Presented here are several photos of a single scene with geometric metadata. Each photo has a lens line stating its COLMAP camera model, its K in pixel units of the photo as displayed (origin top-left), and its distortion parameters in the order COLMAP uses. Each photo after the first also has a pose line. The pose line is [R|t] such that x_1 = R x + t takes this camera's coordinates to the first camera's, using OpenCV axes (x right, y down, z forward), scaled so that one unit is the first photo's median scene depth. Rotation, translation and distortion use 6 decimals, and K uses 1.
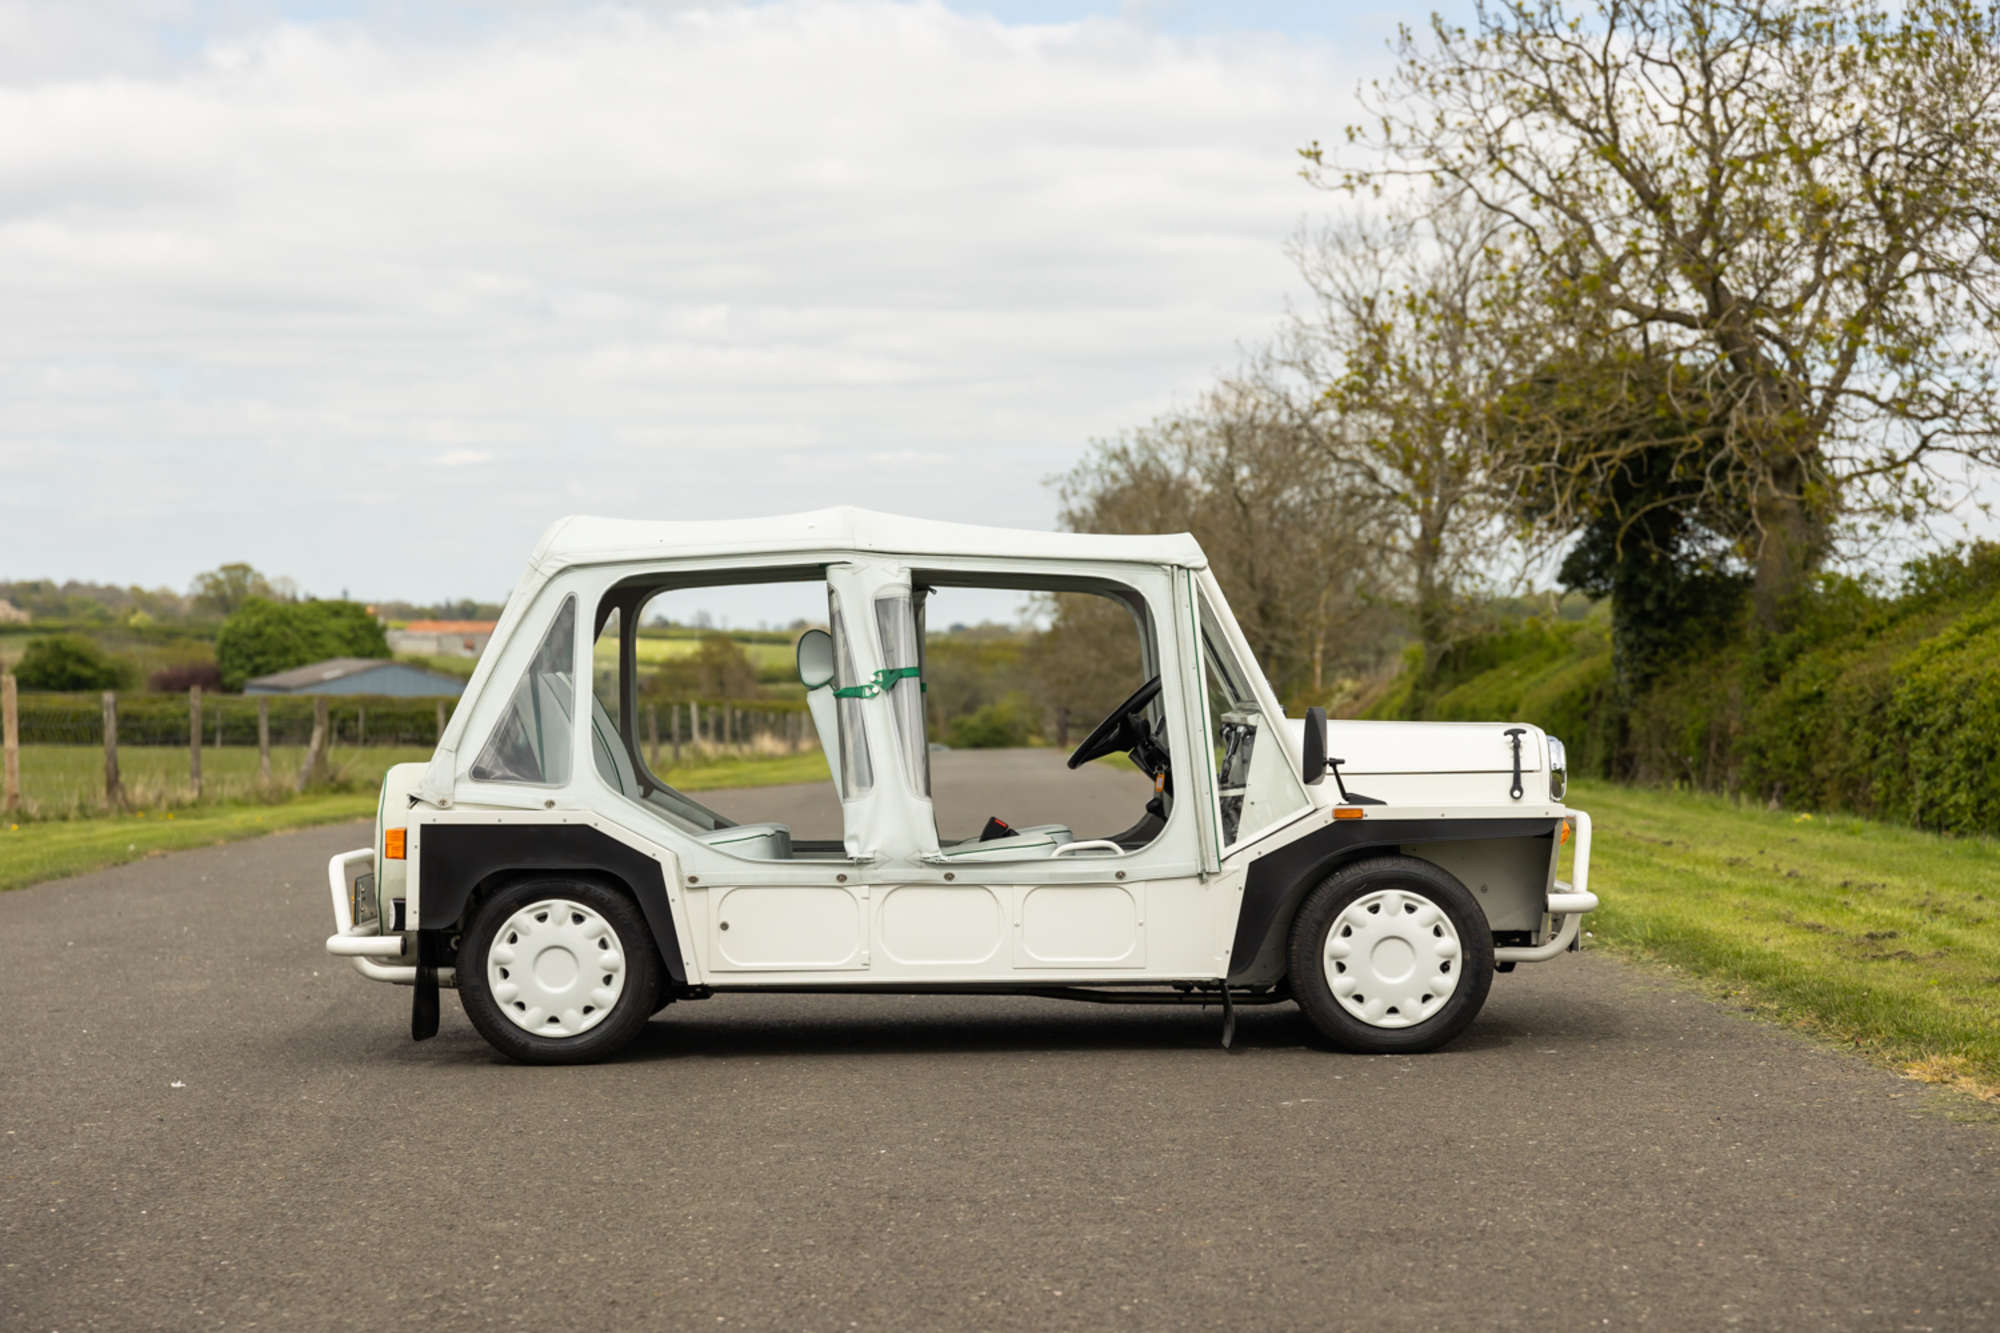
lens RADIAL K [[4011.4, 0, 1006.9], [0, 4011.4, 757.7], [0, 0, 1]] dist [0.039077, -0.040906]
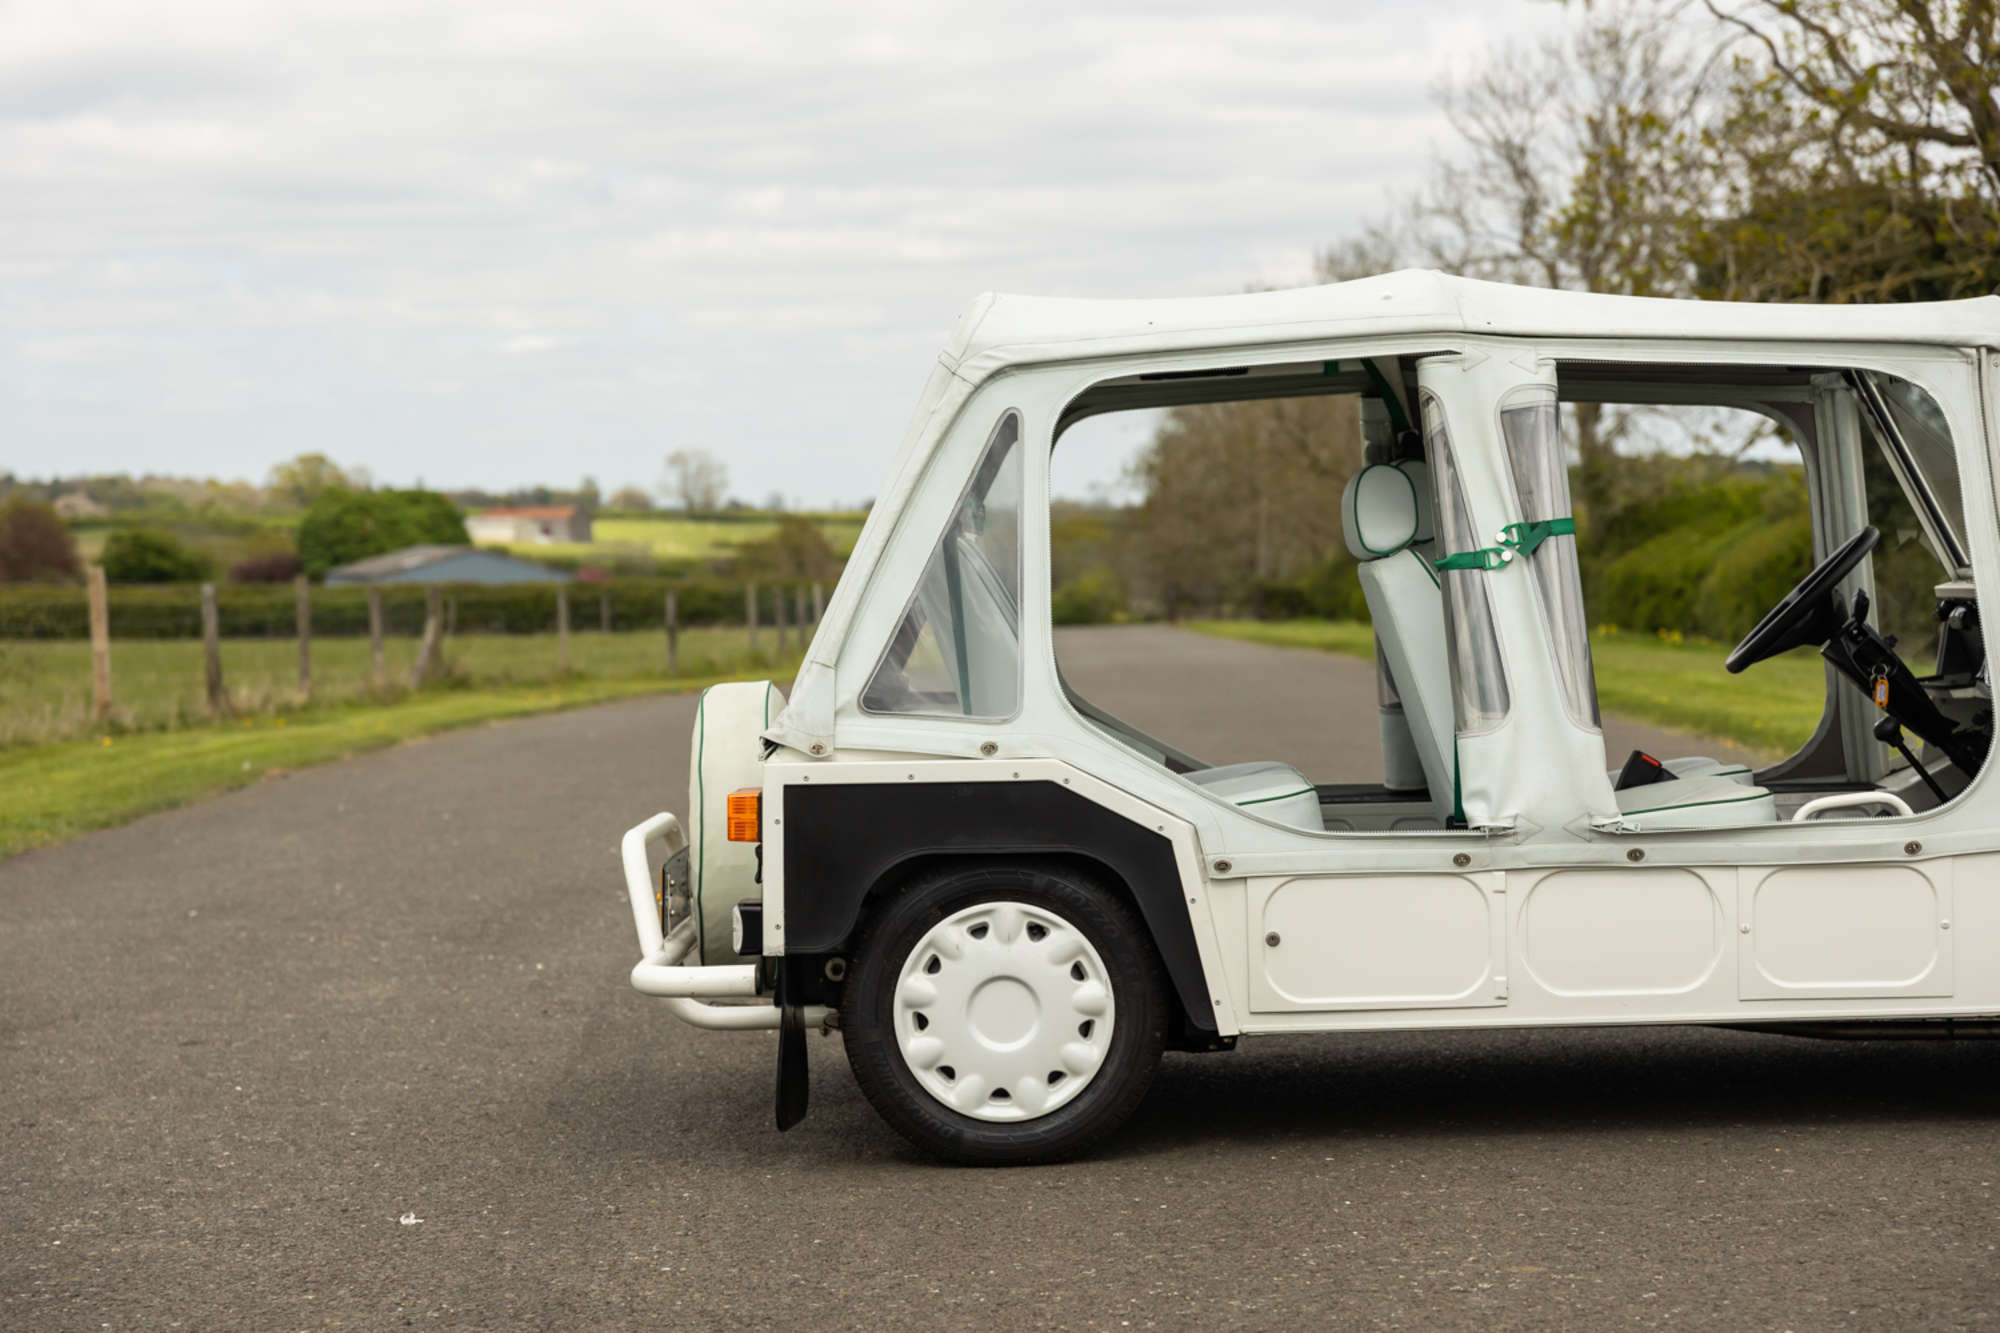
lens RADIAL K [[3950.4, 0, 997.9], [0, 3950.4, 674.5], [0, 0, 1]] dist [0.019177, 0.008204]
pose [[0.999695, -0.017219, -0.017677, -0.028855], [0.017400, 0.999797, 0.010130, -0.001725], [0.017499, -0.010435, 0.999792, 0.110238]]
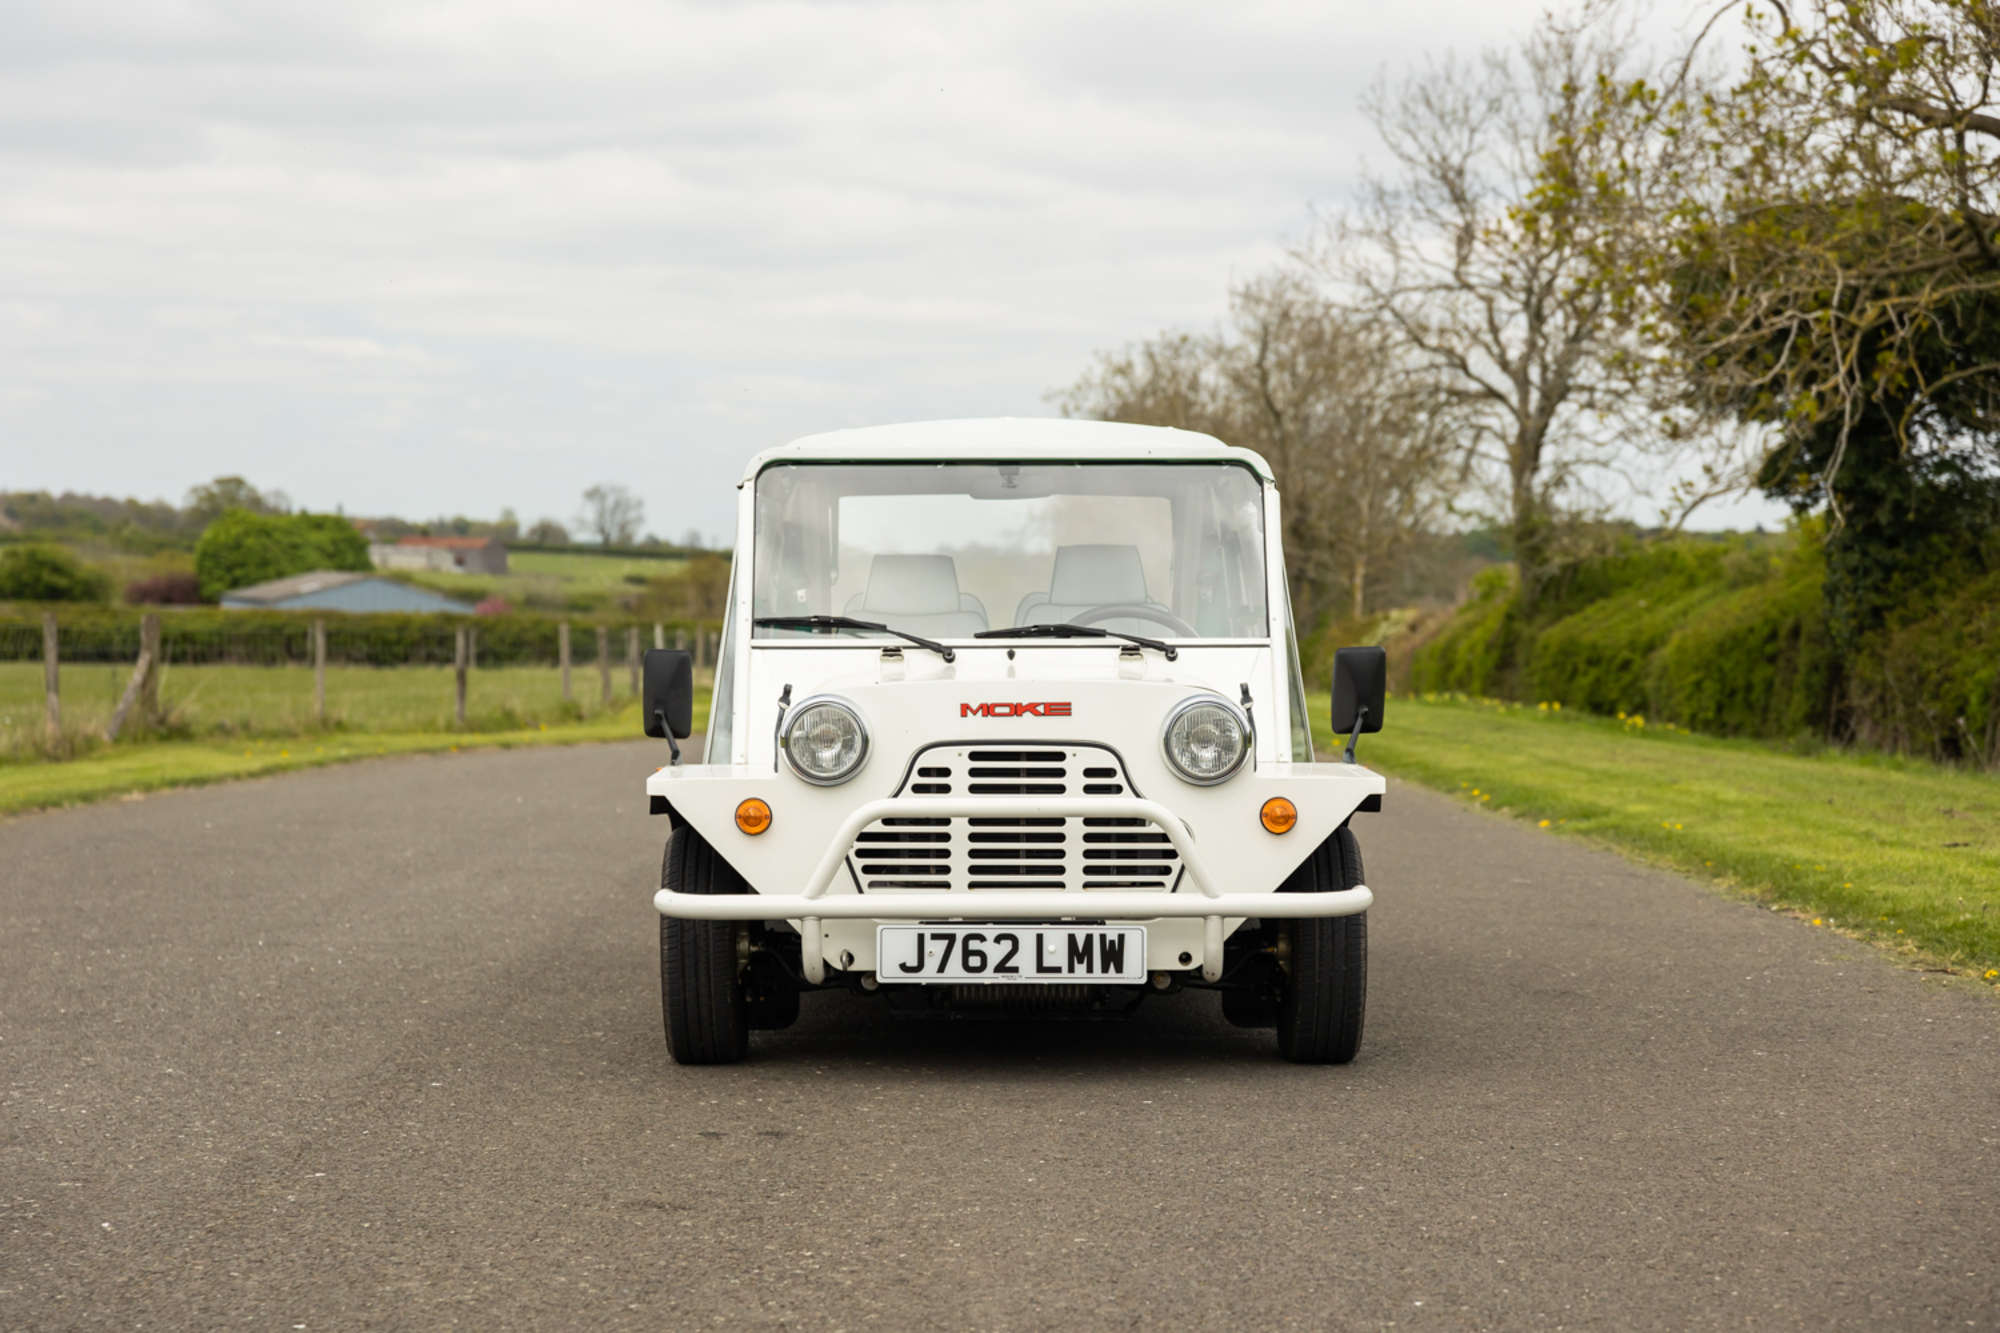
lens RADIAL K [[3825.6, 0, 993.9], [0, 3825.6, 654.6], [0, 0, 1]] dist [0.010147, 0.027563]
pose [[0.999905, 0.013629, 0.002278, -0.014357], [-0.013616, 0.999890, -0.005808, -0.005600], [-0.002357, 0.005776, 0.999981, 0.296363]]
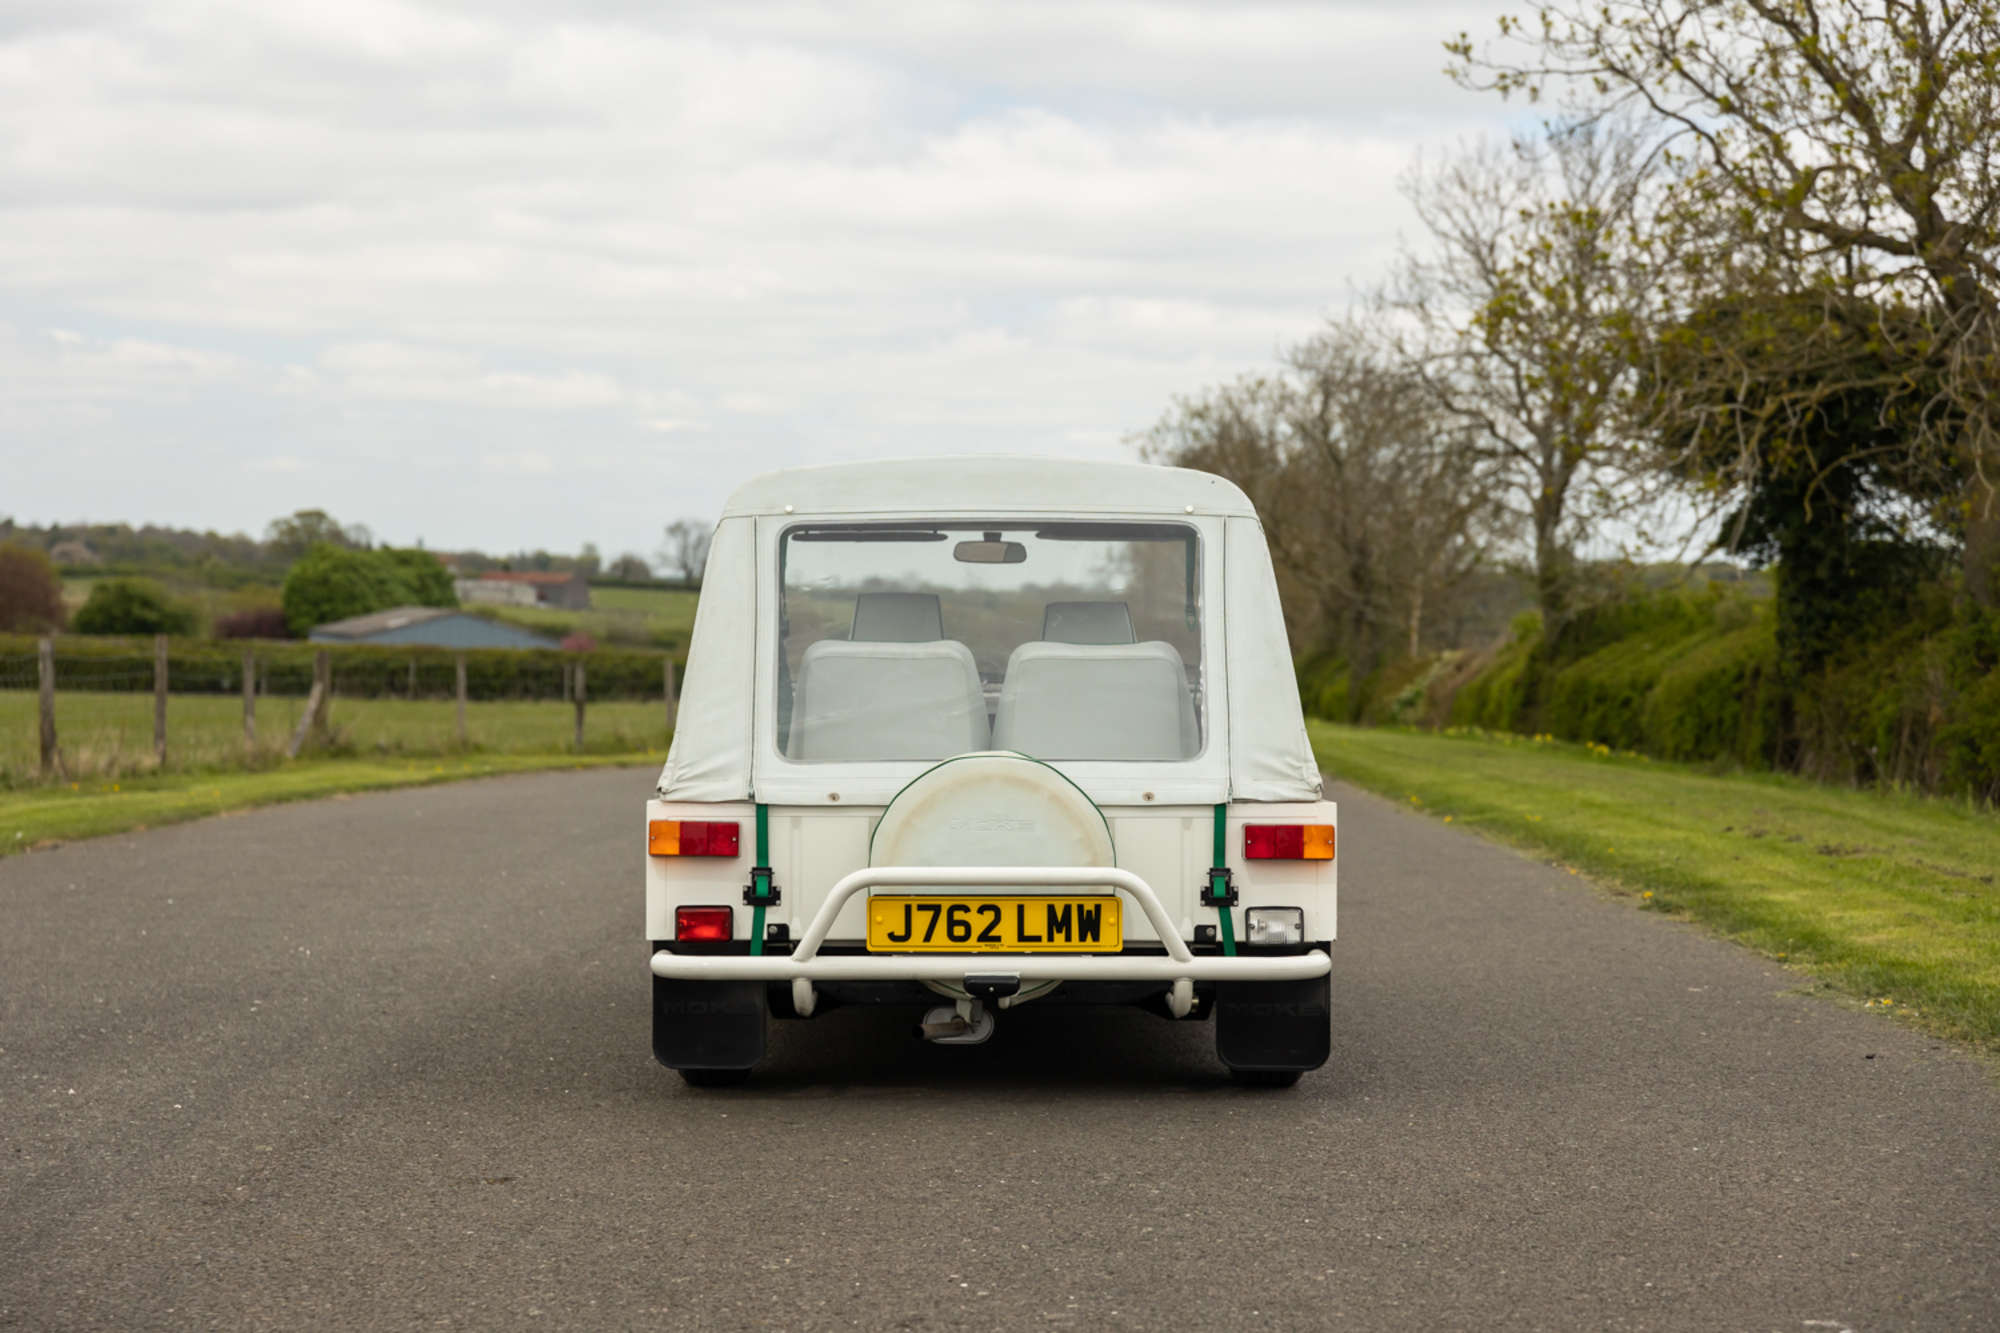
lens RADIAL K [[3950.4, 0, 997.9], [0, 3950.4, 674.5], [0, 0, 1]] dist [0.019177, 0.008204]
pose [[0.999628, 0.018891, -0.019665, -0.004882], [-0.019097, 0.999764, -0.010359, -0.003497], [0.019465, 0.010730, 0.999753, 0.140292]]
